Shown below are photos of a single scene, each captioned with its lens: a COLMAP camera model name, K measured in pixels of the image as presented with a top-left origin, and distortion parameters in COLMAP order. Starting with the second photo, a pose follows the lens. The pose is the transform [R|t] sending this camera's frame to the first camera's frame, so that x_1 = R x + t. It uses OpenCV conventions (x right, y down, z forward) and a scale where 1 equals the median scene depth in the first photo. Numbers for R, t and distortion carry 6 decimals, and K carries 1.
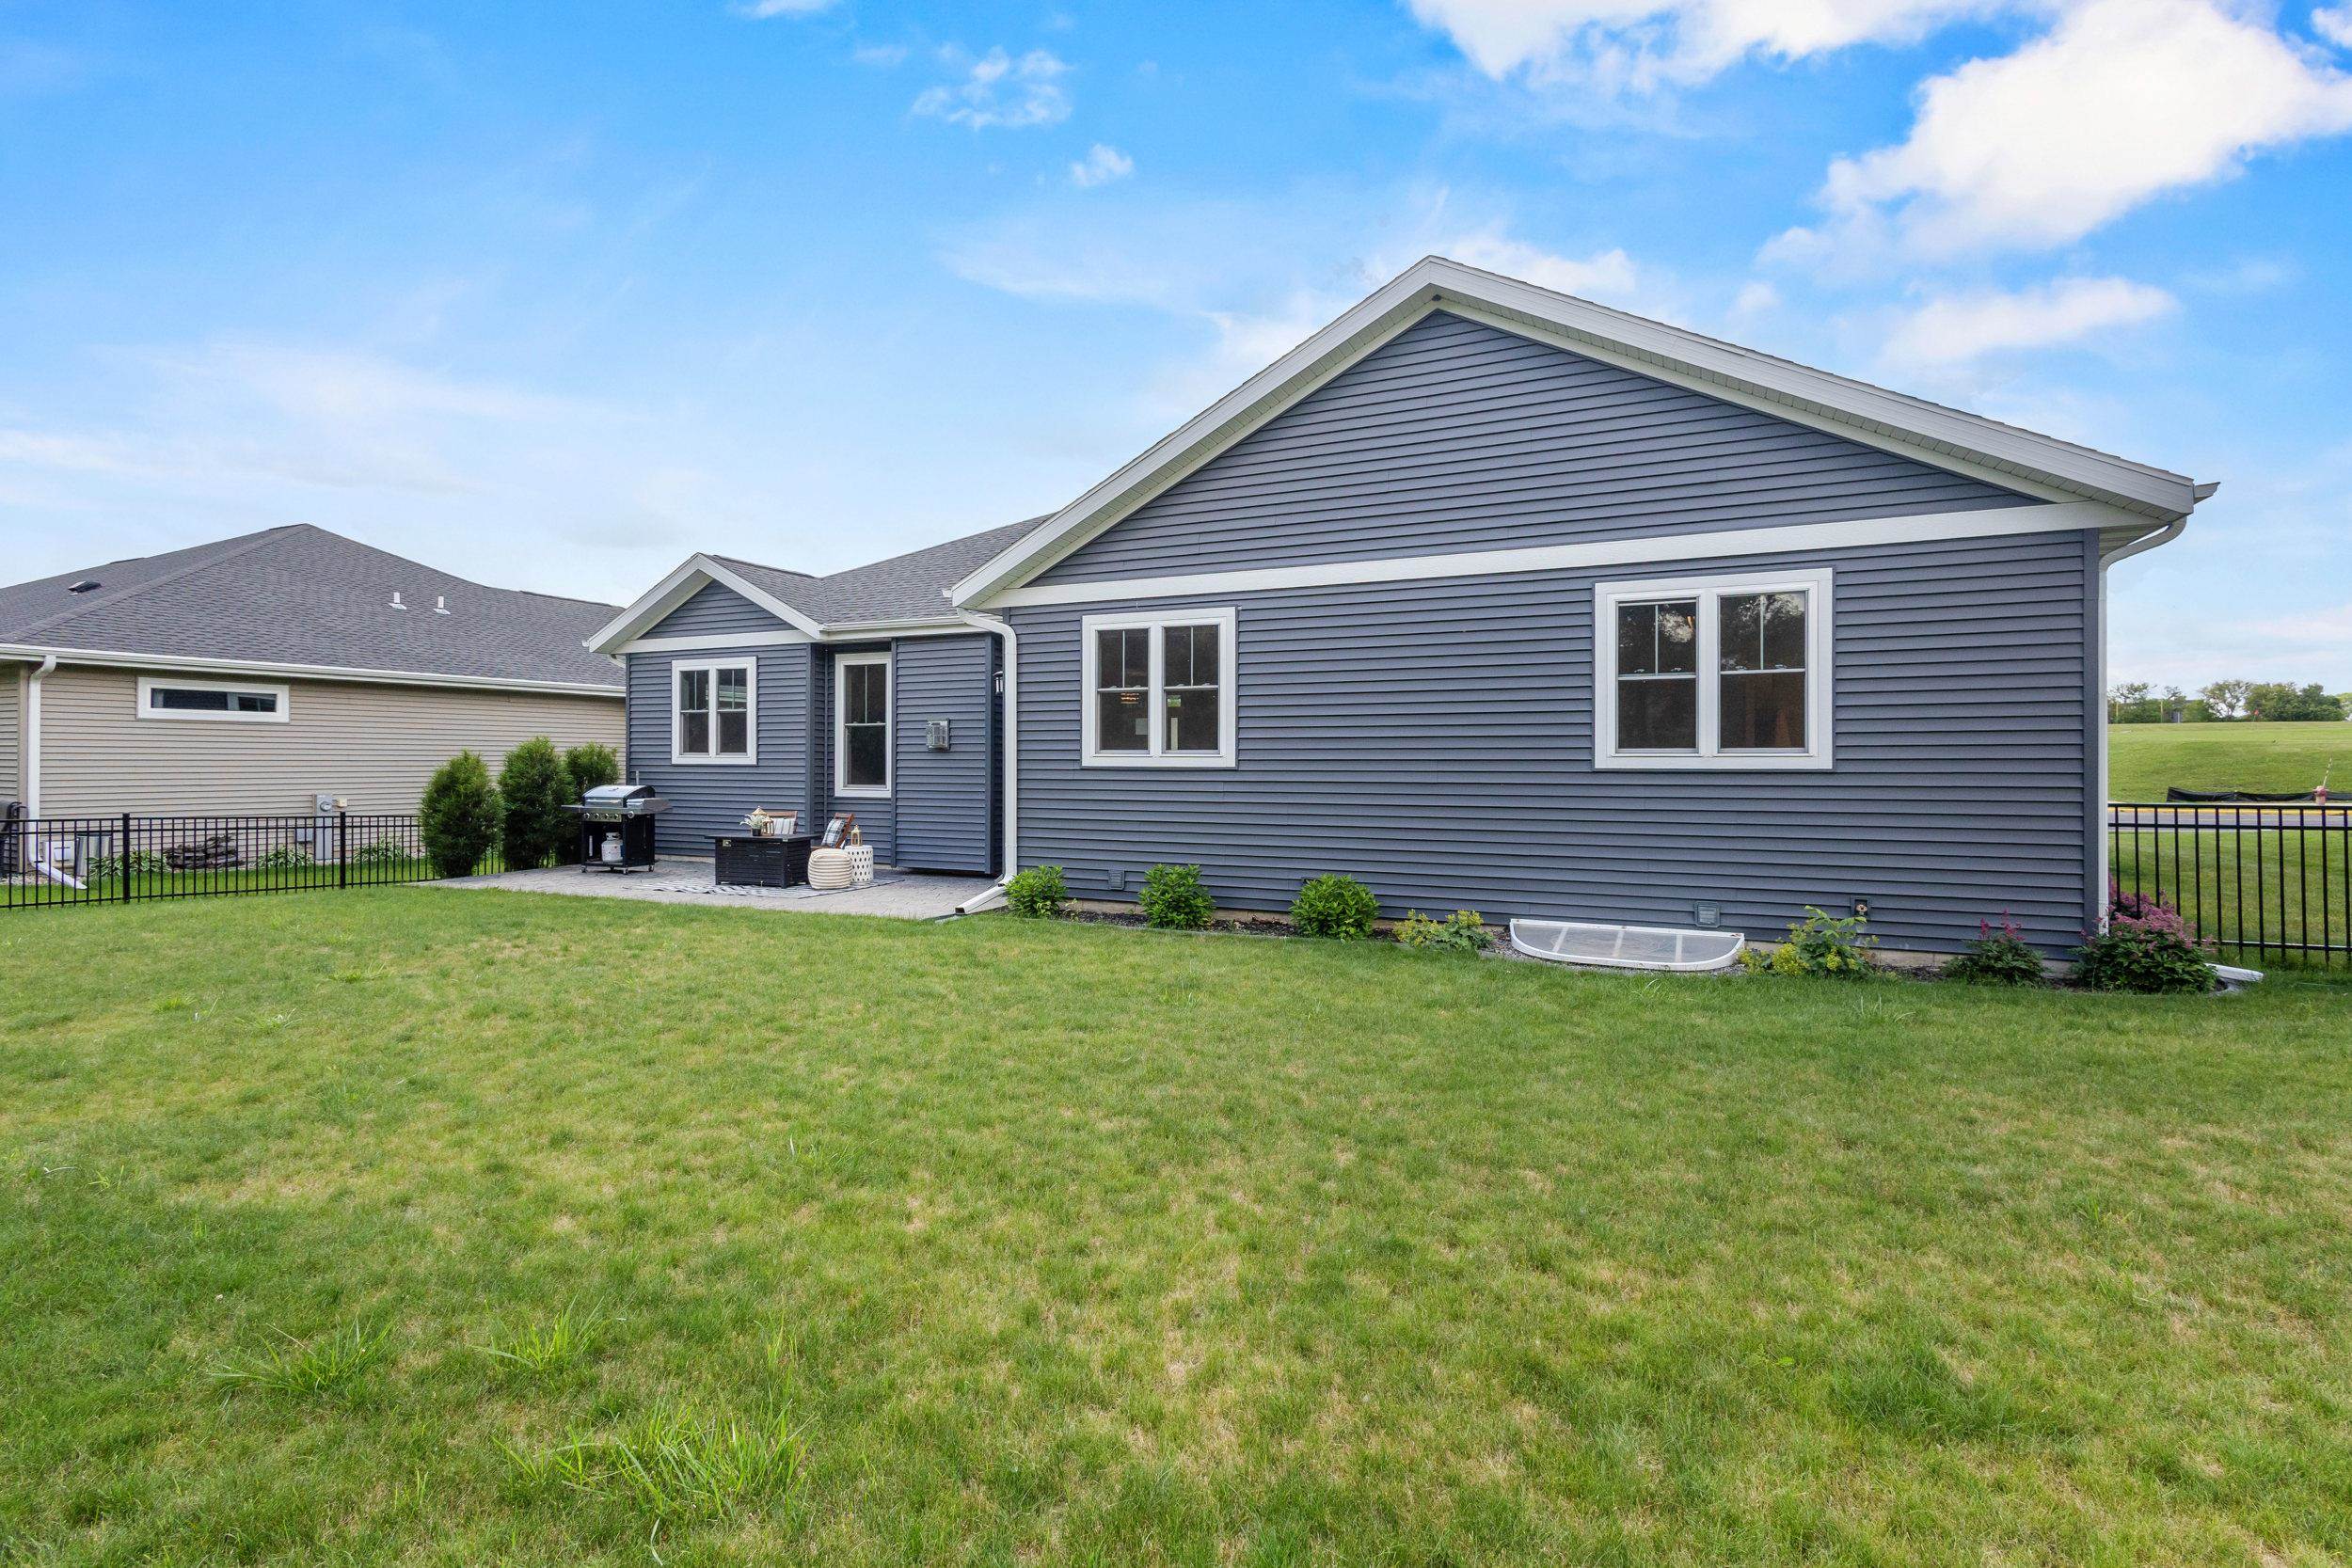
lens RADIAL K [[1079.0, 0, 1173.1], [0, 1079.0, 755.1], [0, 0, 1]] dist [0.010601, -0.003159]
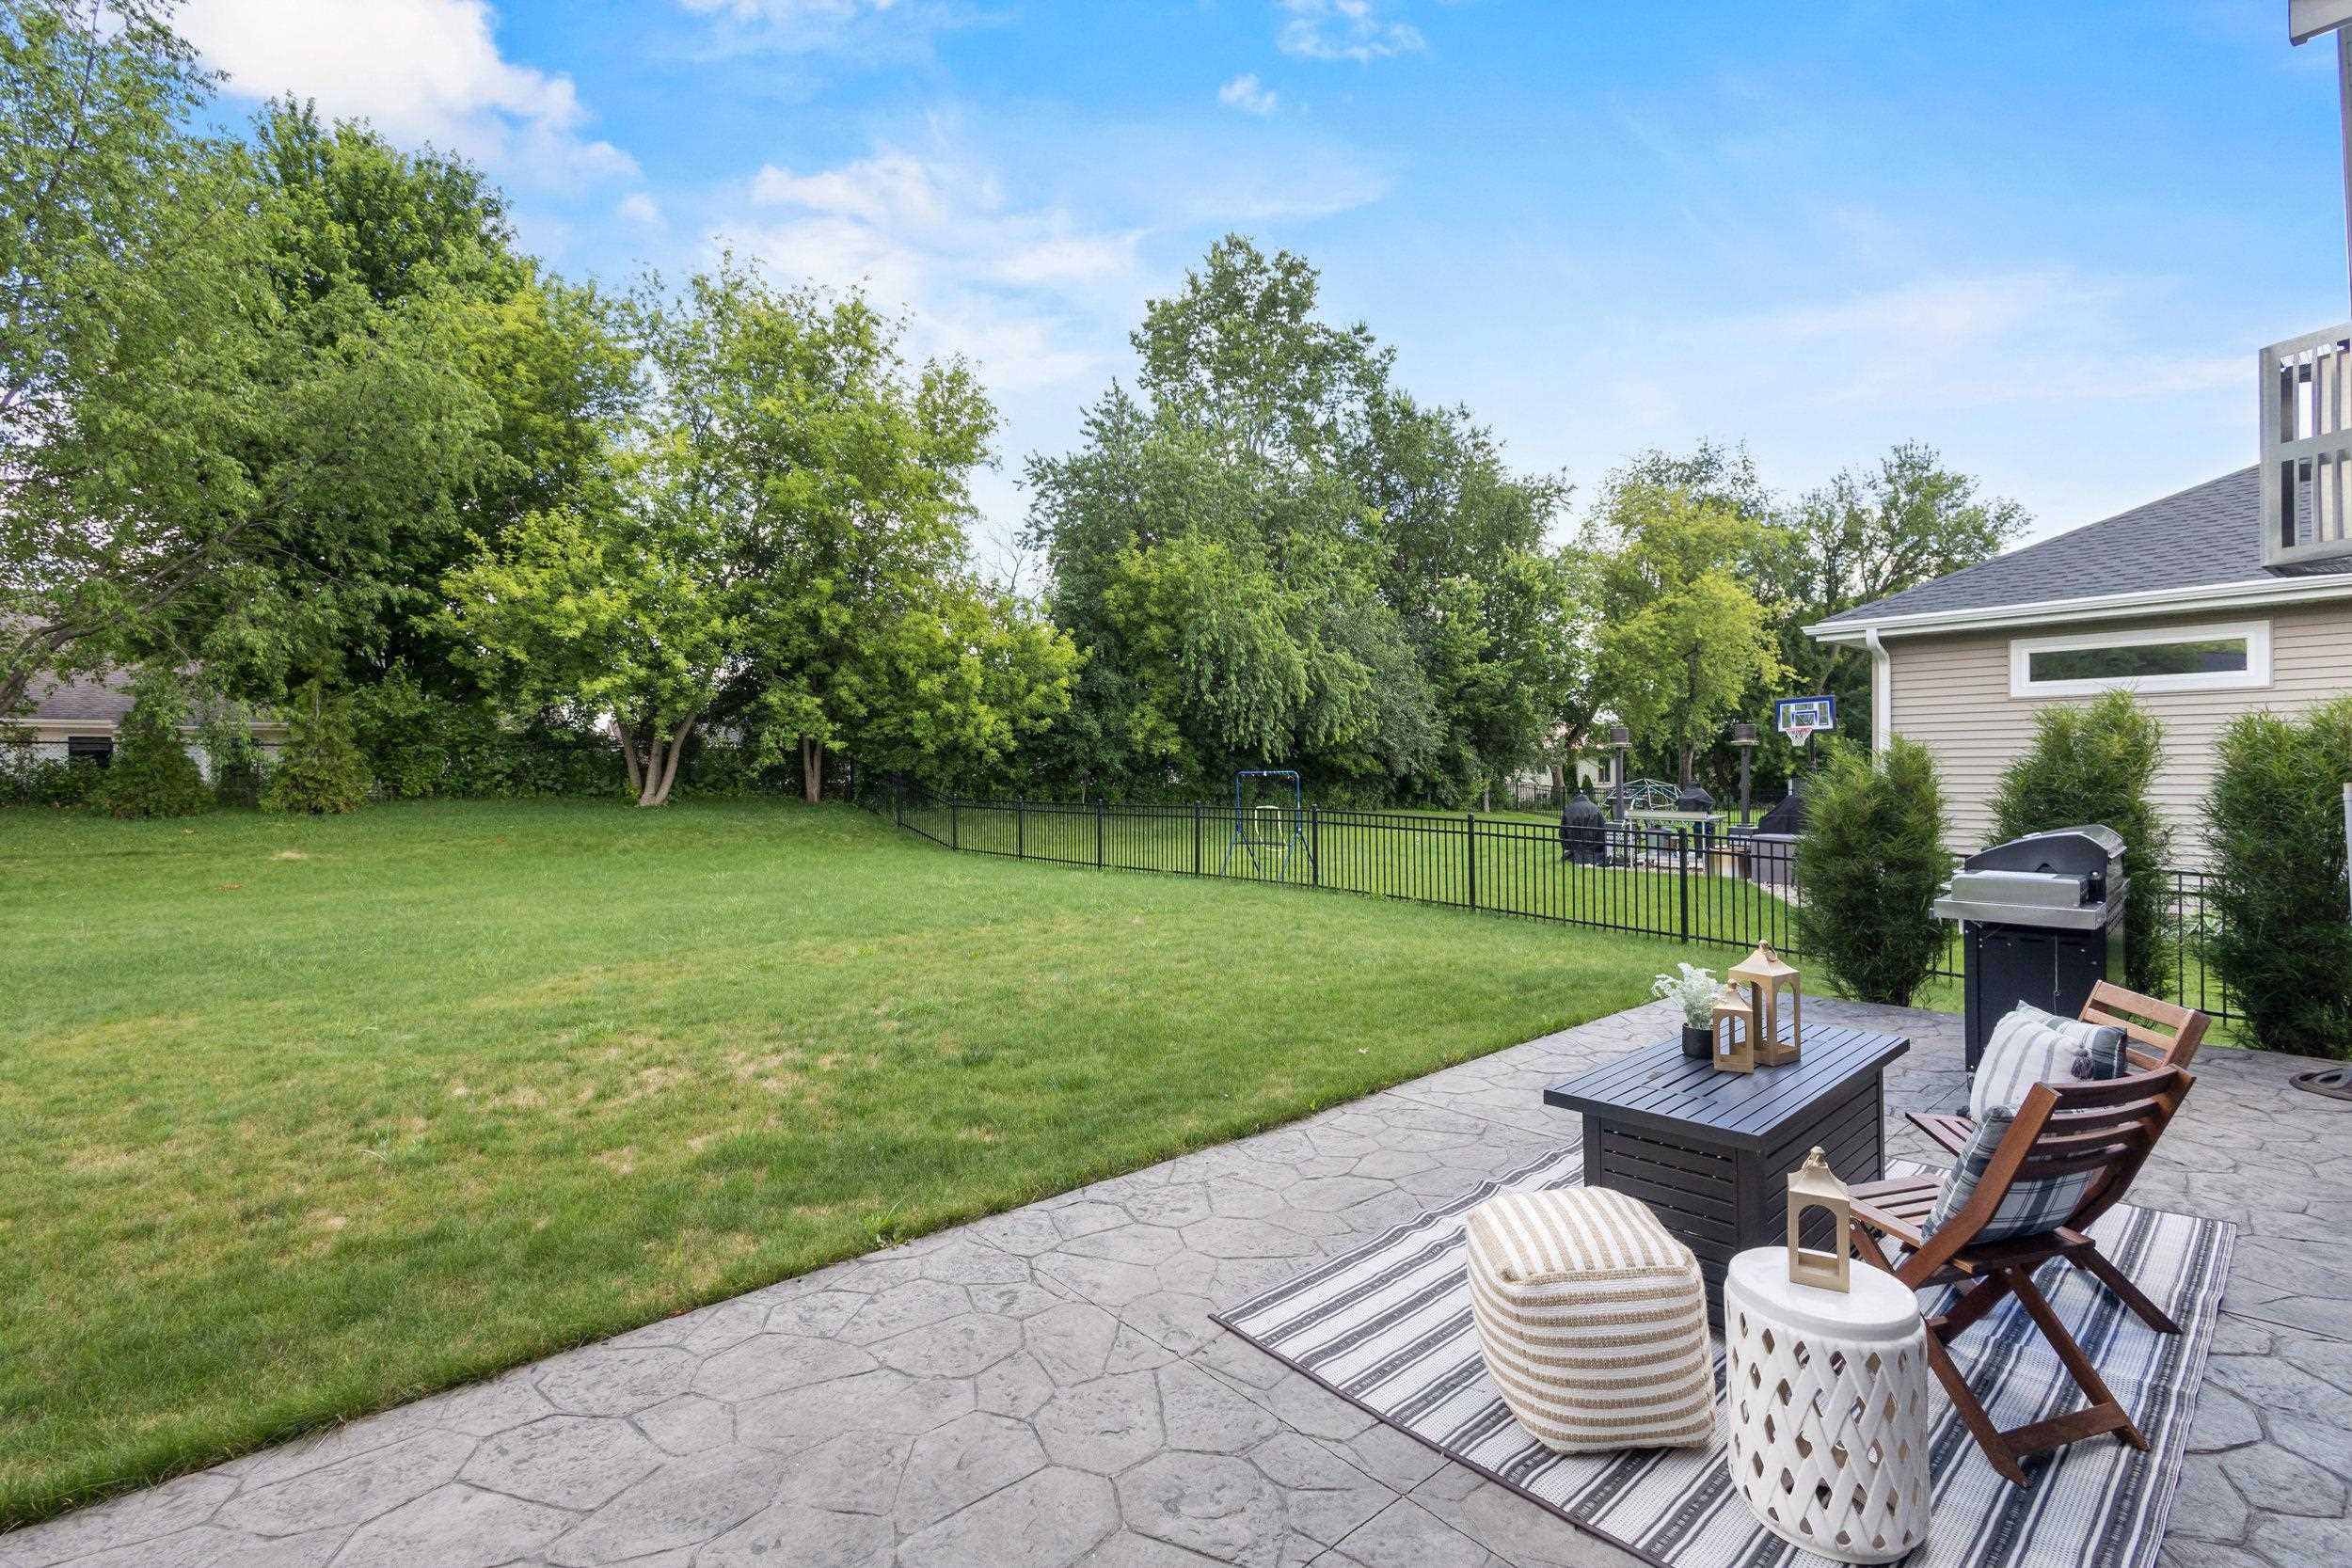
lens RADIAL K [[1079.0, 0, 1180.2], [0, 1079.0, 776.3], [0, 0, 1]] dist [0.010601, -0.003159]
pose [[-0.391374, 0.007762, -0.920199, -0.113915], [0.011132, 0.999931, 0.003699, 0.009652], [0.920164, -0.008796, -0.391434, 0.941105]]
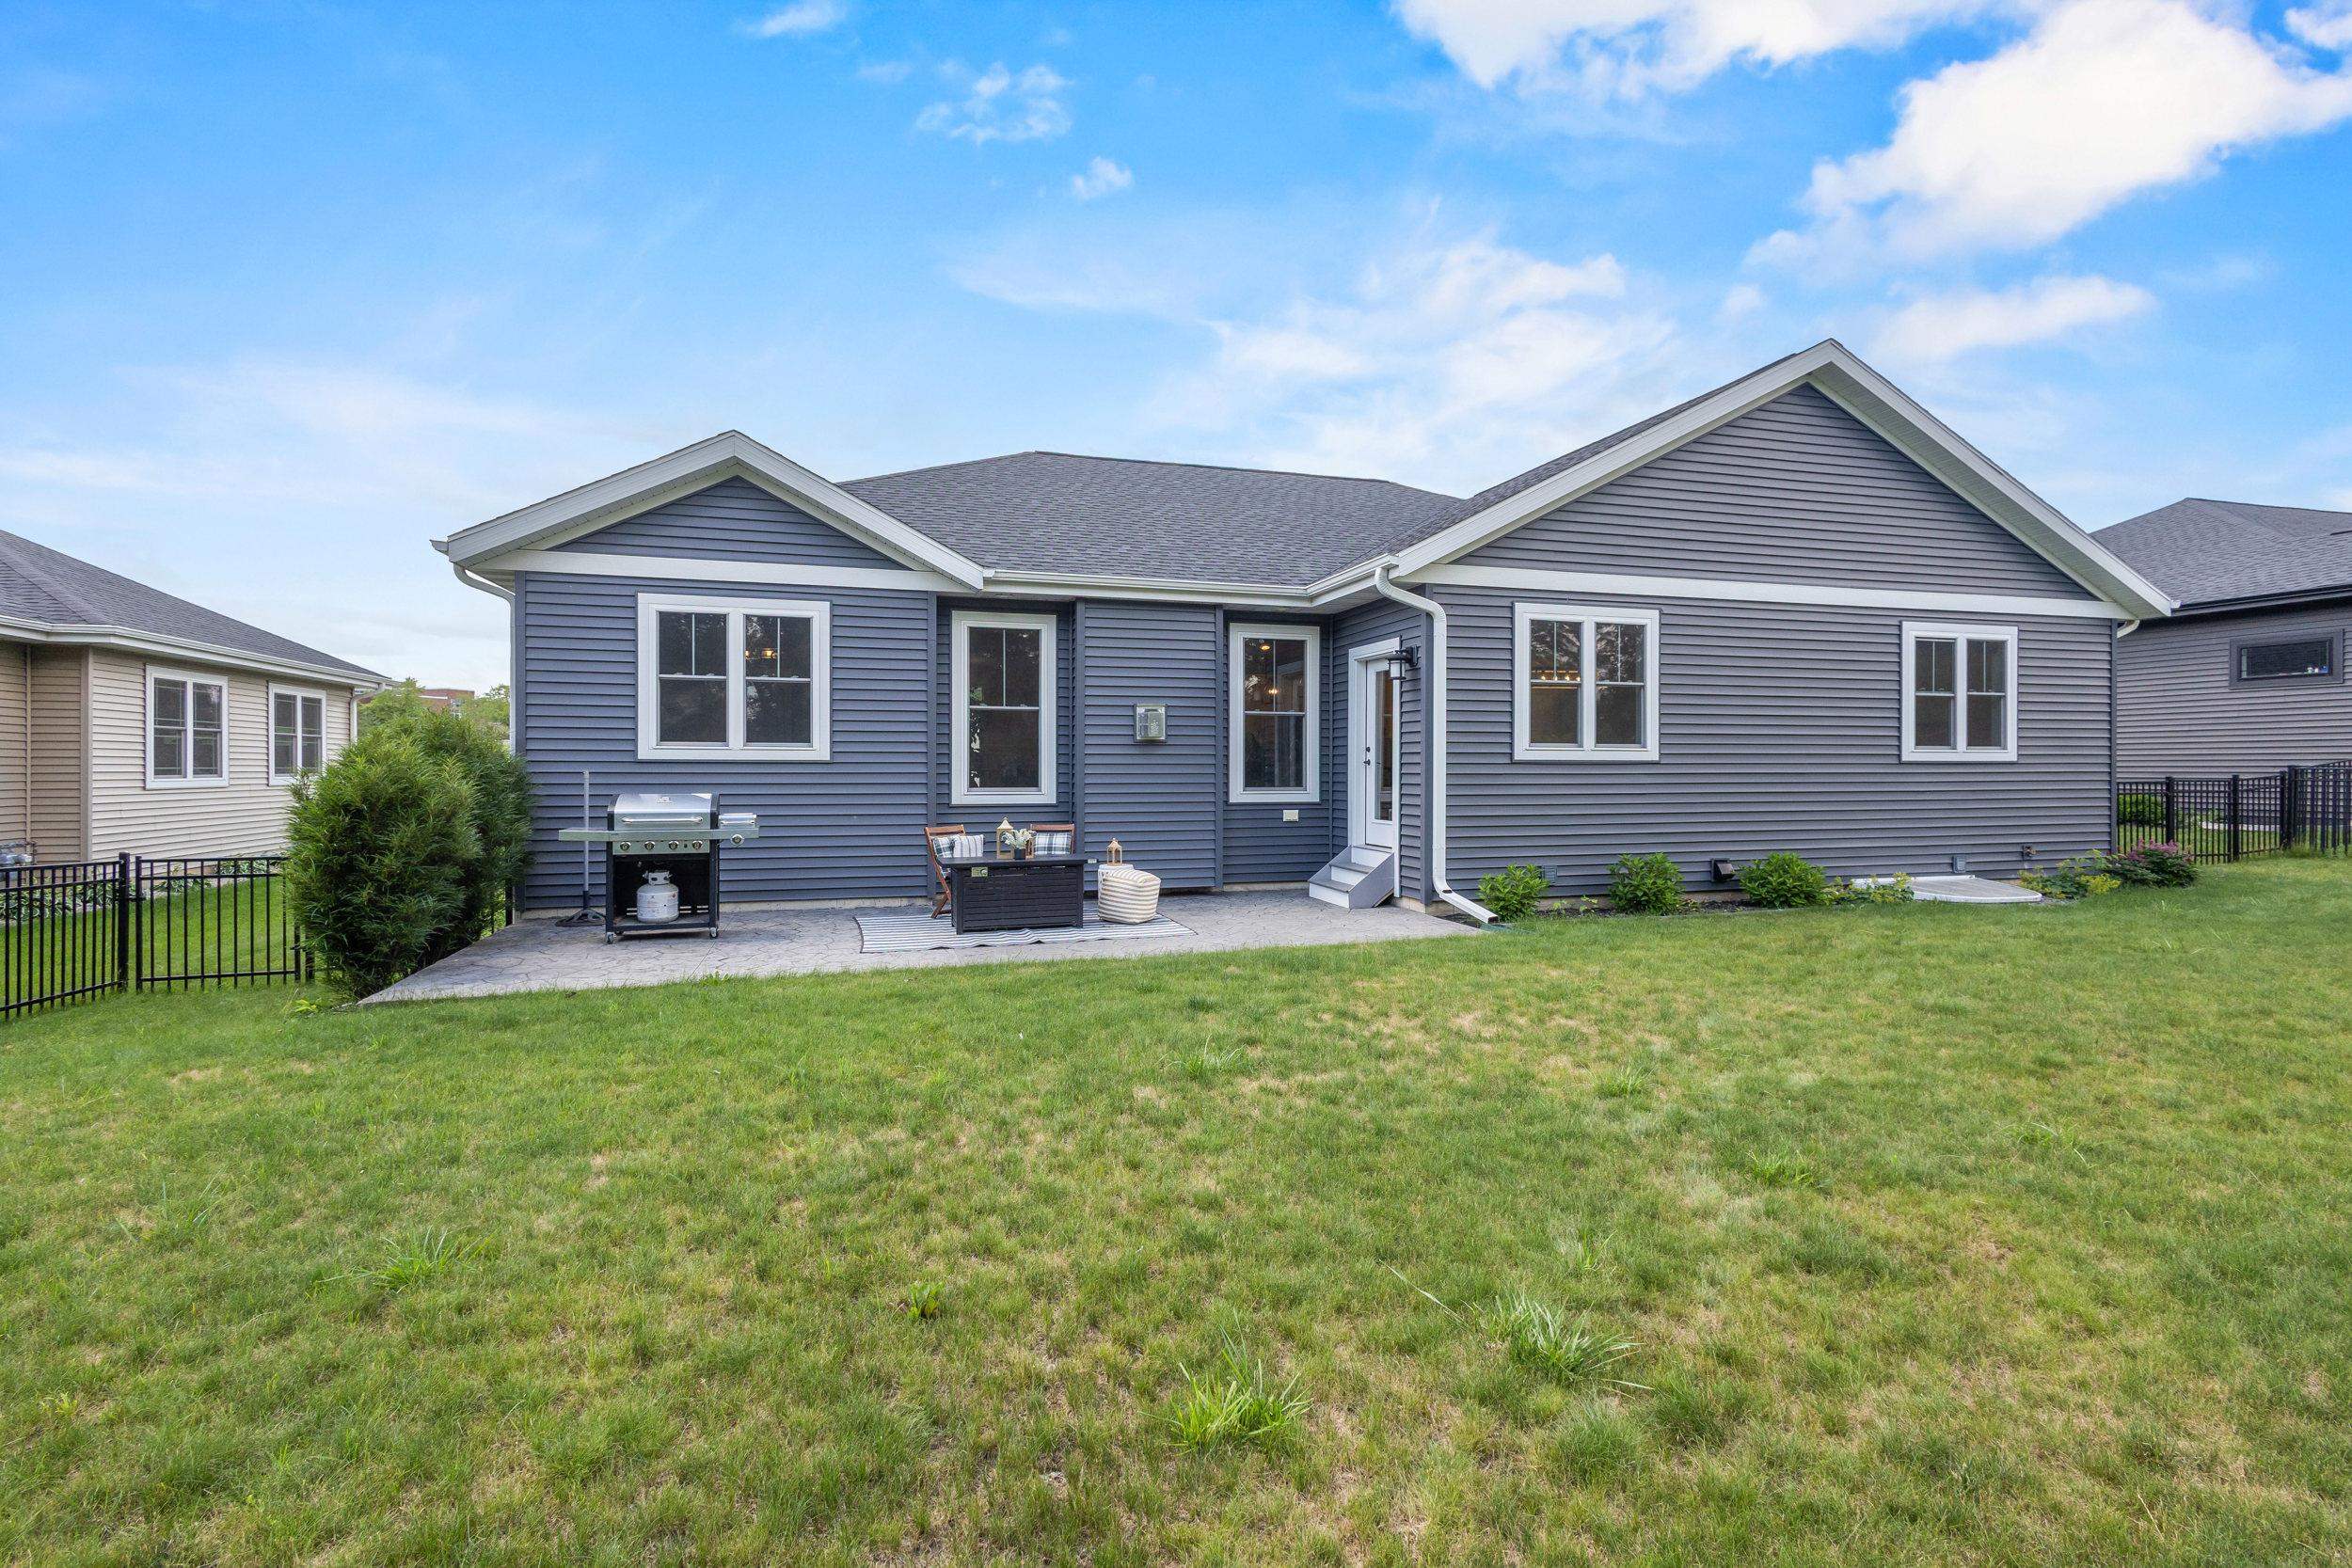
lens RADIAL K [[1079.0, 0, 1174.2], [0, 1079.0, 776.2], [0, 0, 1]] dist [0.010601, -0.003159]
pose [[0.746267, -0.005406, 0.665625, -0.747794], [-0.001841, 0.999946, 0.010185, 0.012371], [-0.665644, -0.008826, 0.746217, 0.385400]]
